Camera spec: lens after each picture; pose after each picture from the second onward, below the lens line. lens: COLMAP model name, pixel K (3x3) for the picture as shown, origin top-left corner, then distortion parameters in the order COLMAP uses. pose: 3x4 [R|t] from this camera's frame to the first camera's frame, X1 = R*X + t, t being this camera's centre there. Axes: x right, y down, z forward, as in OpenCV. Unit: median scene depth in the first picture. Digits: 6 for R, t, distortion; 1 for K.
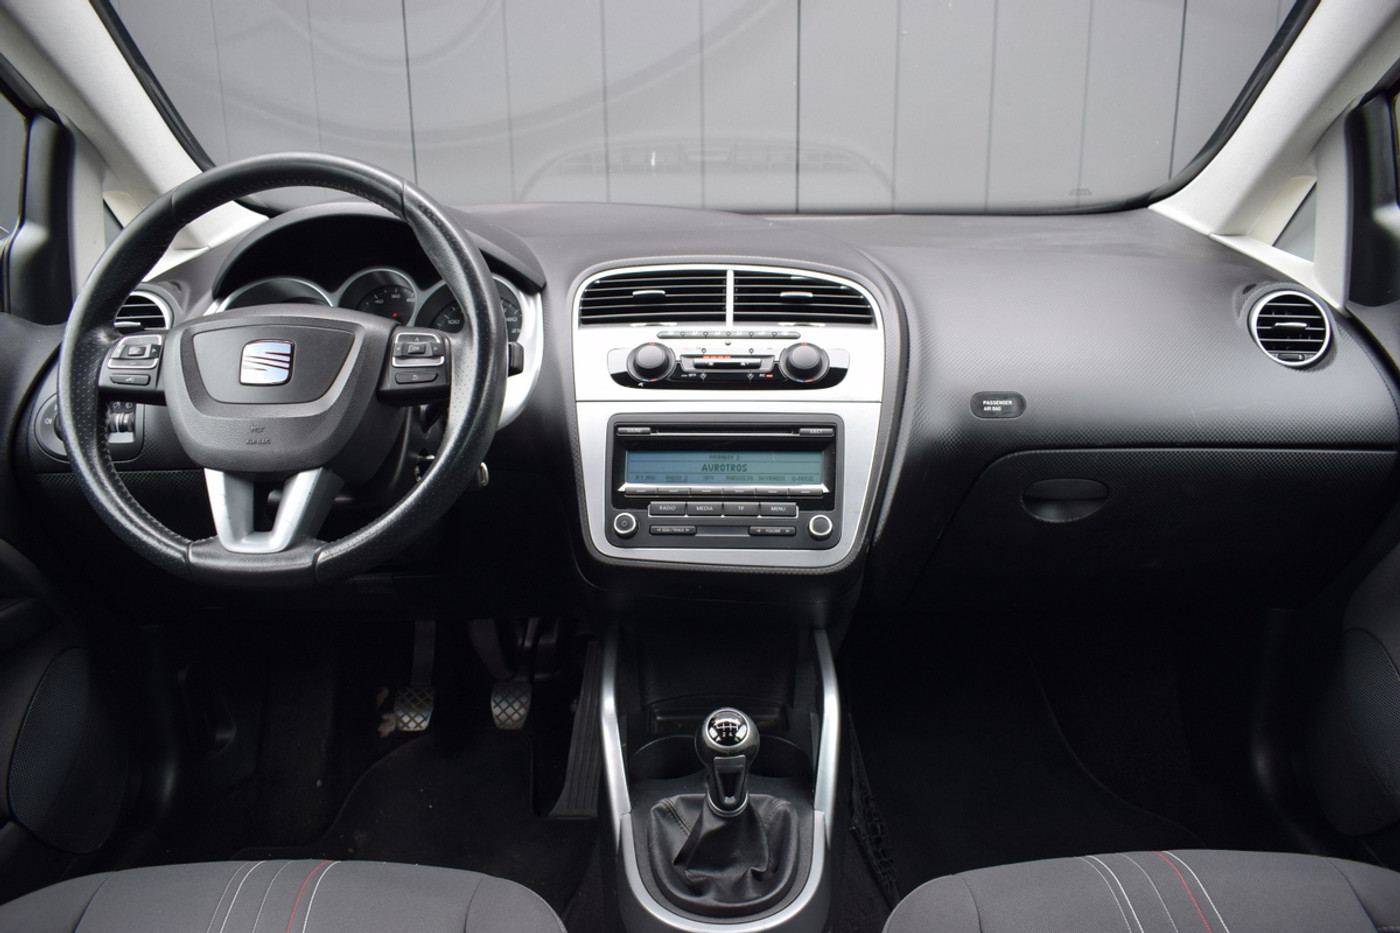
lens RADIAL K [[1086.4, 0, 700.0], [0, 1086.4, 466.5], [0, 0, 1]] dist [-0.095401, -0.003189]
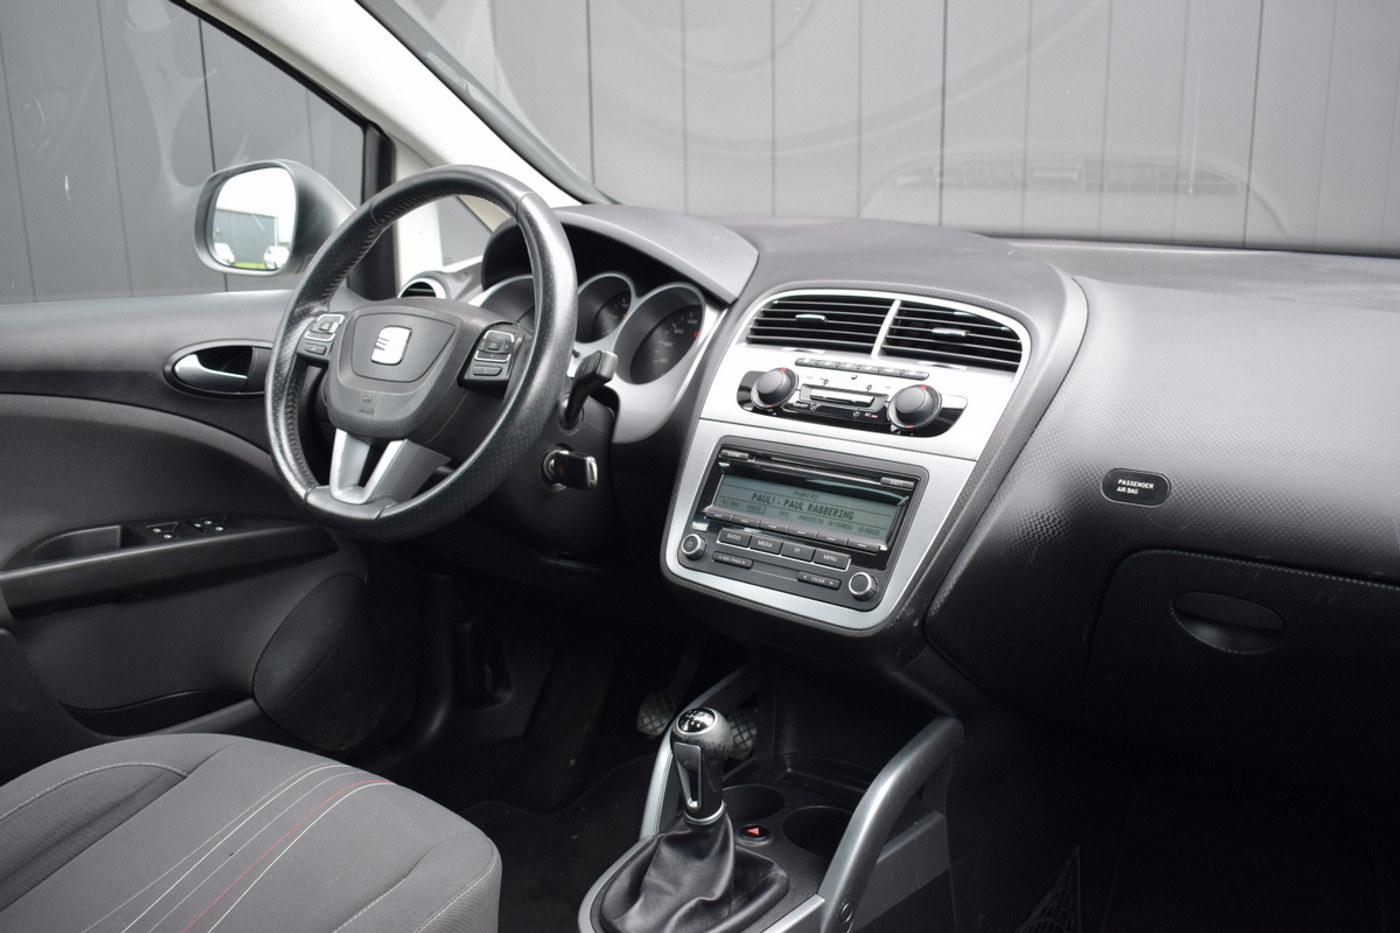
lens RADIAL K [[1265.3, 0, 700.0], [0, 1265.3, 466.5], [0, 0, 1]] dist [-0.104951, 0.002020]
pose [[0.817248, 0.141728, -0.558586, 0.530739], [-0.161453, 0.986779, 0.014156, -0.032603], [0.553208, 0.078616, 0.829326, 0.042256]]
